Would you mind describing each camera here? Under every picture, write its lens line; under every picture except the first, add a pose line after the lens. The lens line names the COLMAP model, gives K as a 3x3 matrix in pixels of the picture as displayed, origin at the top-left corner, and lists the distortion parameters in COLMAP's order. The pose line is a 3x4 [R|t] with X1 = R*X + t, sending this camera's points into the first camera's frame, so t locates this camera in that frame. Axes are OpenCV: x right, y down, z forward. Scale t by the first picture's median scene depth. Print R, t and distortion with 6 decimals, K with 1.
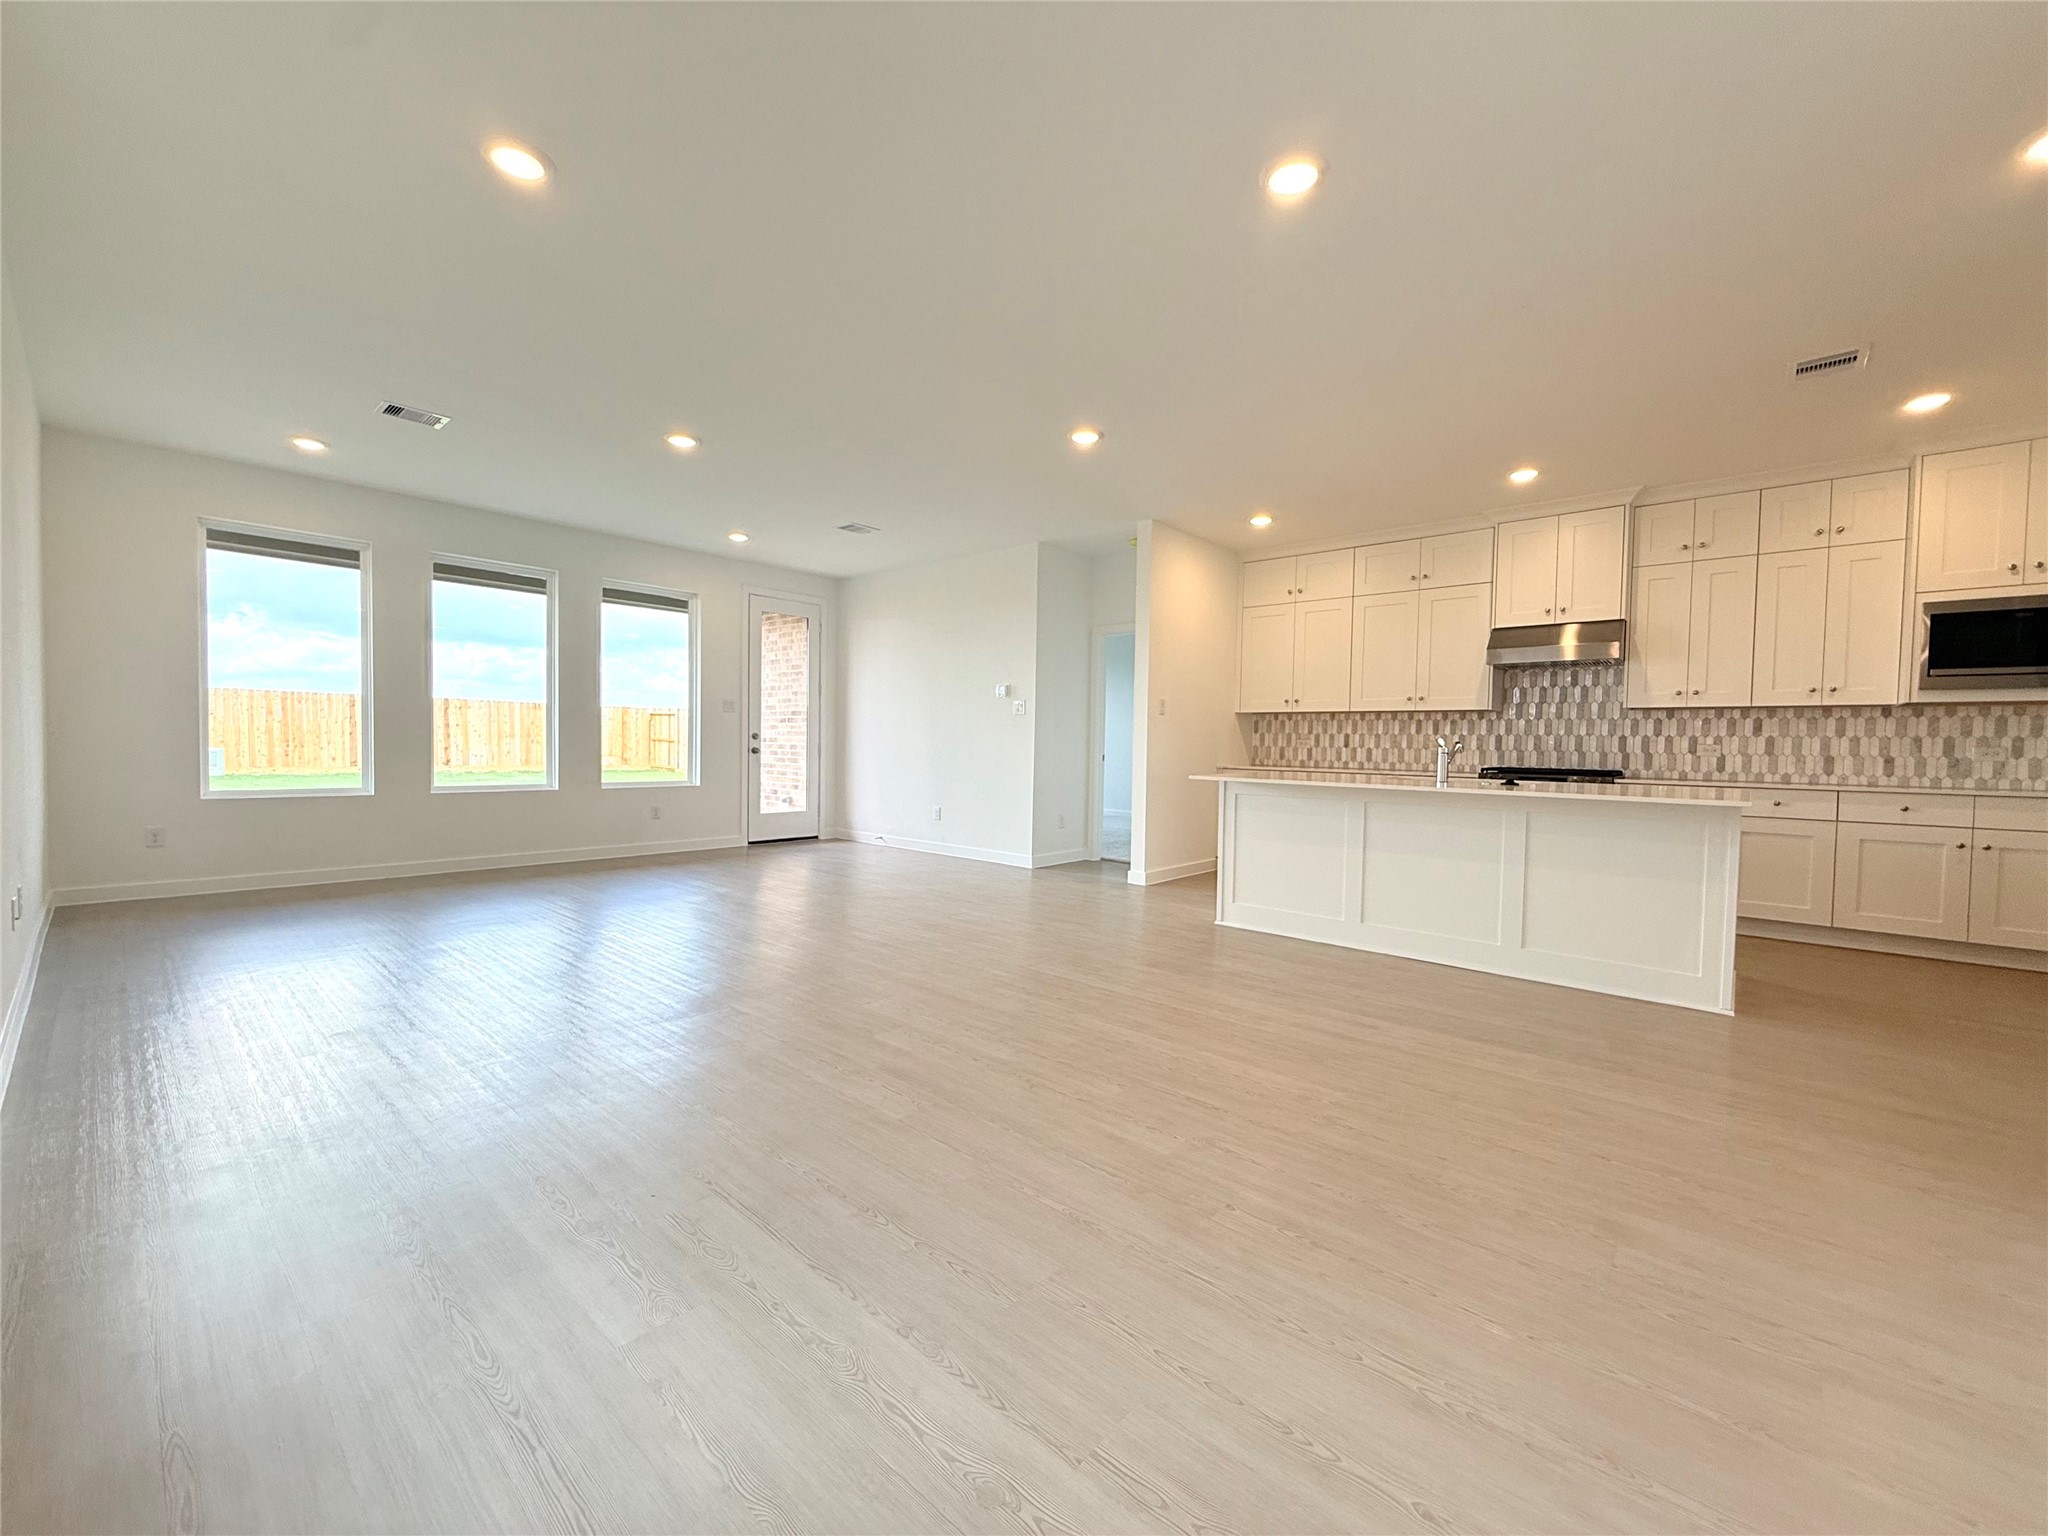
lens RADIAL K [[814.1, 0, 1024.0], [0, 814.1, 768.0], [0, 0, 1]] dist [-0.002026, -0.000027]
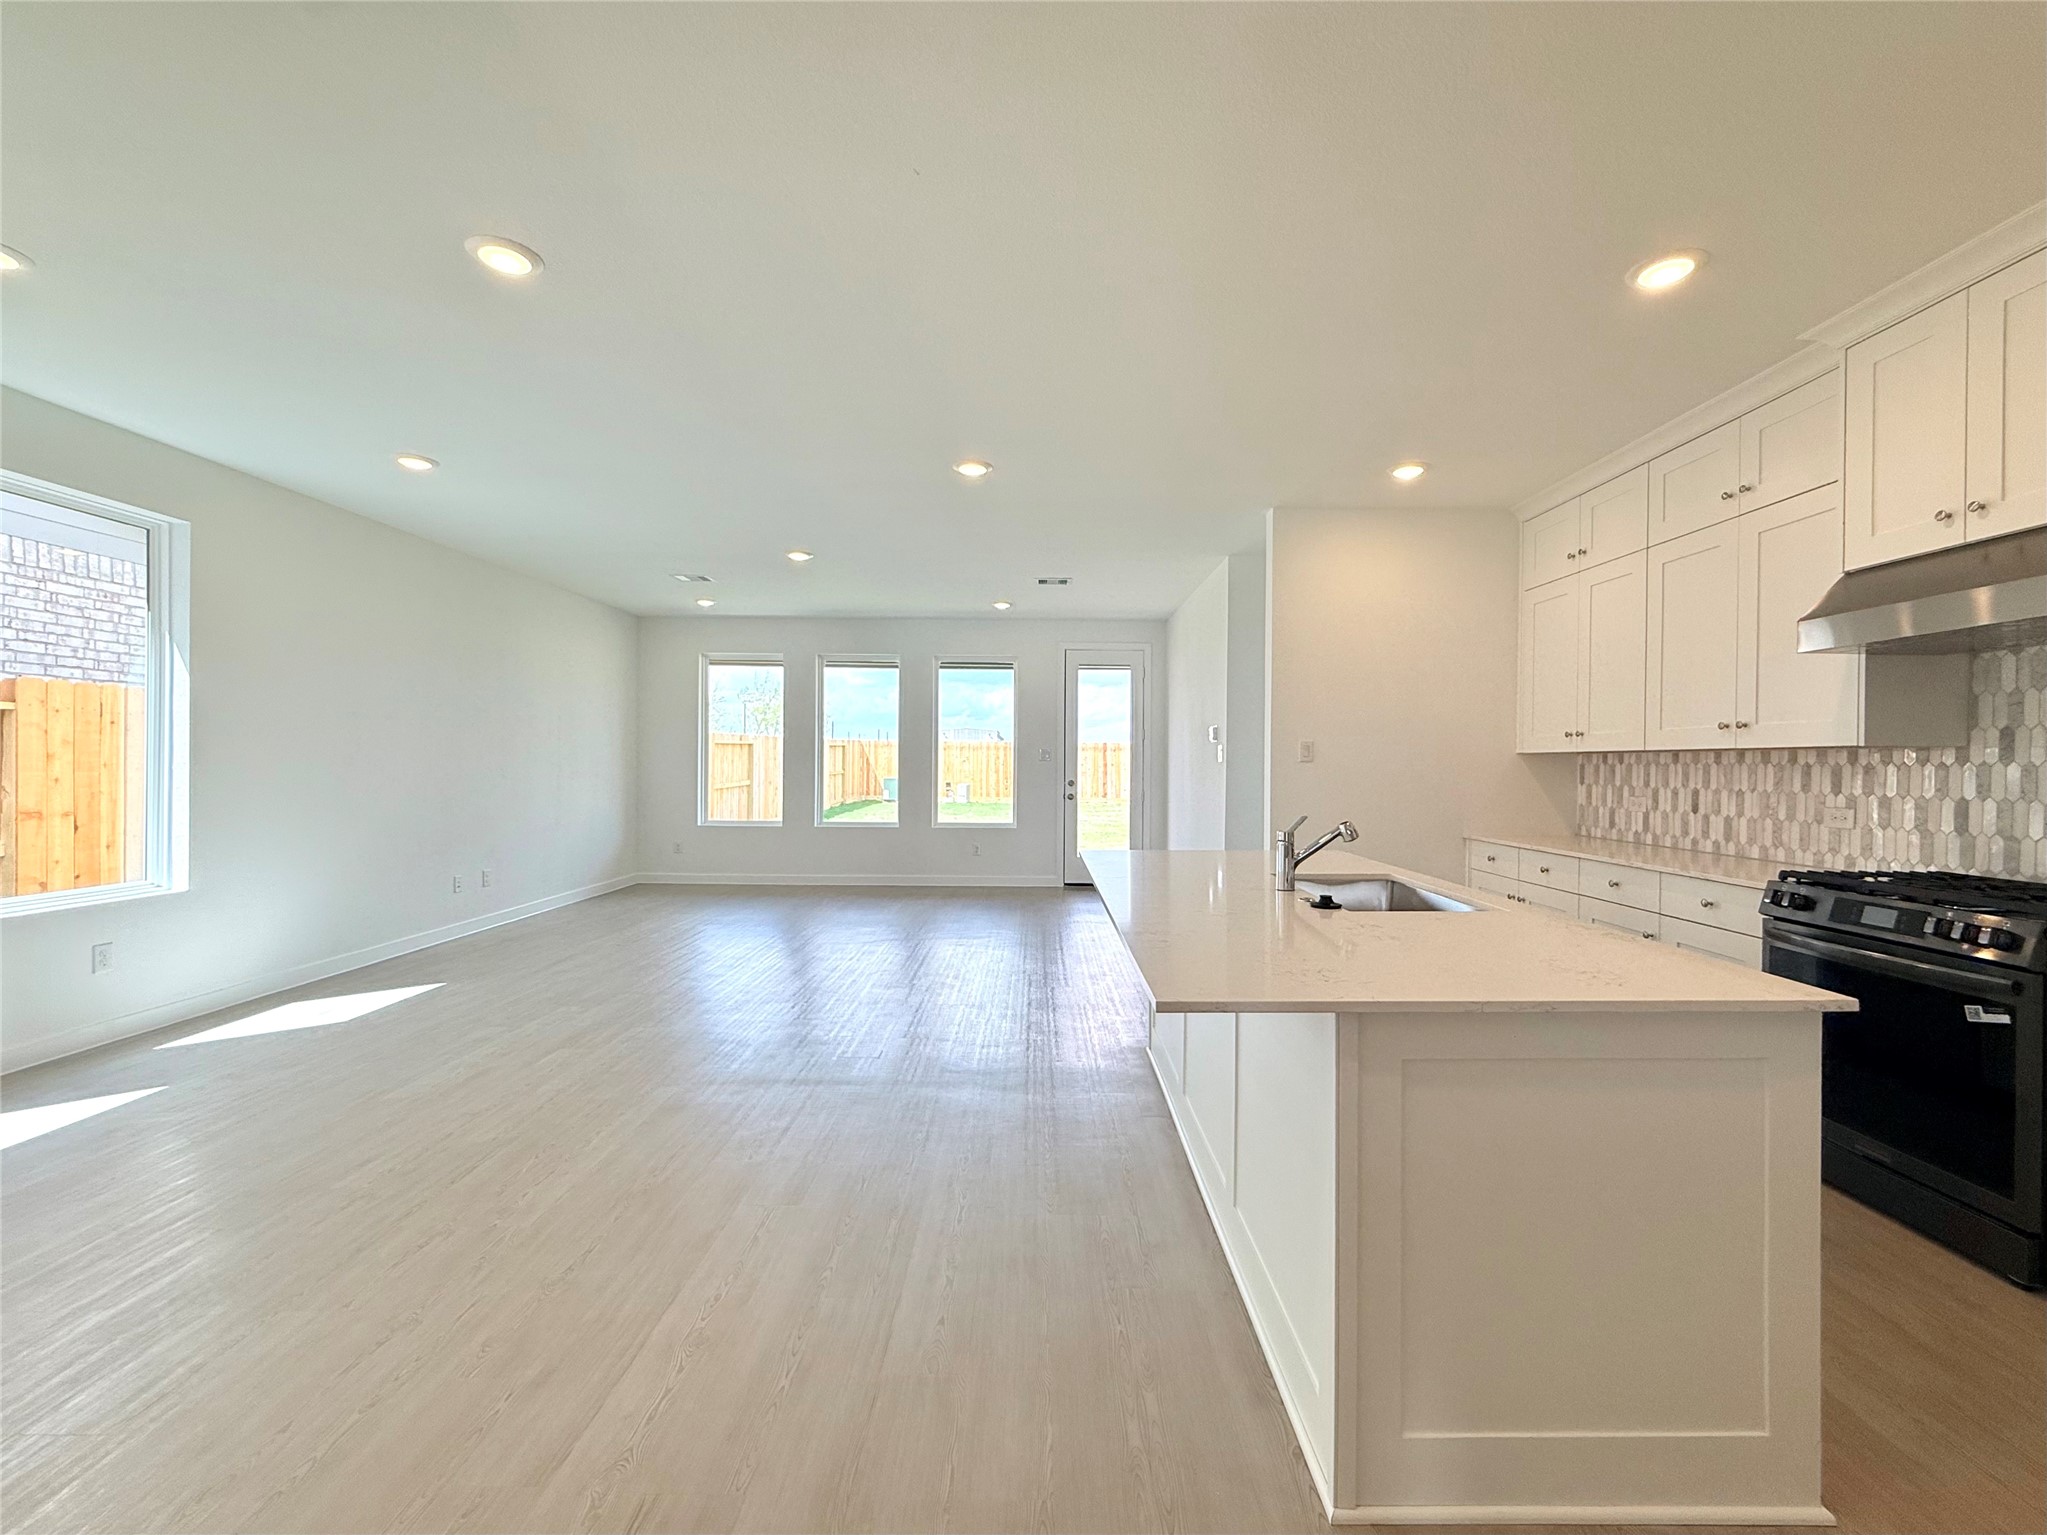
lens RADIAL K [[837.9, 0, 1023.5], [0, 837.9, 767.5], [0, 0, 1]] dist [0.001604, 0.000159]
pose [[0.667812, -0.009279, -0.744272, 0.532587], [-0.020643, 0.999307, -0.030981, -0.030233], [0.744043, 0.036053, 0.667158, 0.286432]]
